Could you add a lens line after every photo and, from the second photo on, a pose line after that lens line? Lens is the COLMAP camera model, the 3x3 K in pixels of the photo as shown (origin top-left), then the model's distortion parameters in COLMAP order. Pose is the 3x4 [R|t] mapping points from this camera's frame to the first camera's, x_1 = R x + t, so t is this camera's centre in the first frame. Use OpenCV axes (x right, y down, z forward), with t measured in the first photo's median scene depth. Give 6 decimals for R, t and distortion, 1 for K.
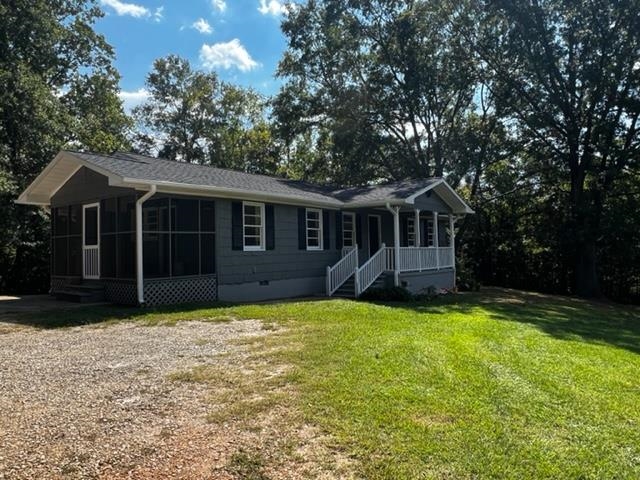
lens RADIAL K [[466.7, 0, 320.0], [0, 466.7, 240.0], [0, 0, 1]] dist [-0.002939, -0.000900]
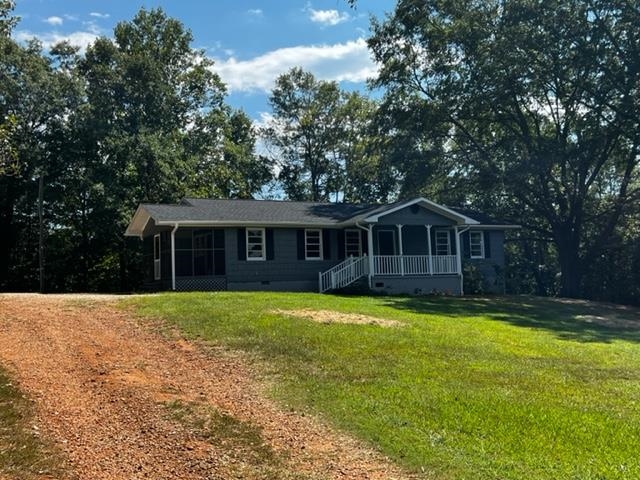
lens RADIAL K [[707.4, 0, 320.0], [0, 707.4, 240.0], [0, 0, 1]] dist [0.012367, 0.004478]
pose [[0.912989, -0.037267, -0.406279, 0.819282], [0.024778, 0.999046, -0.035959, 0.037399], [0.407232, 0.022764, 0.913041, -0.822024]]
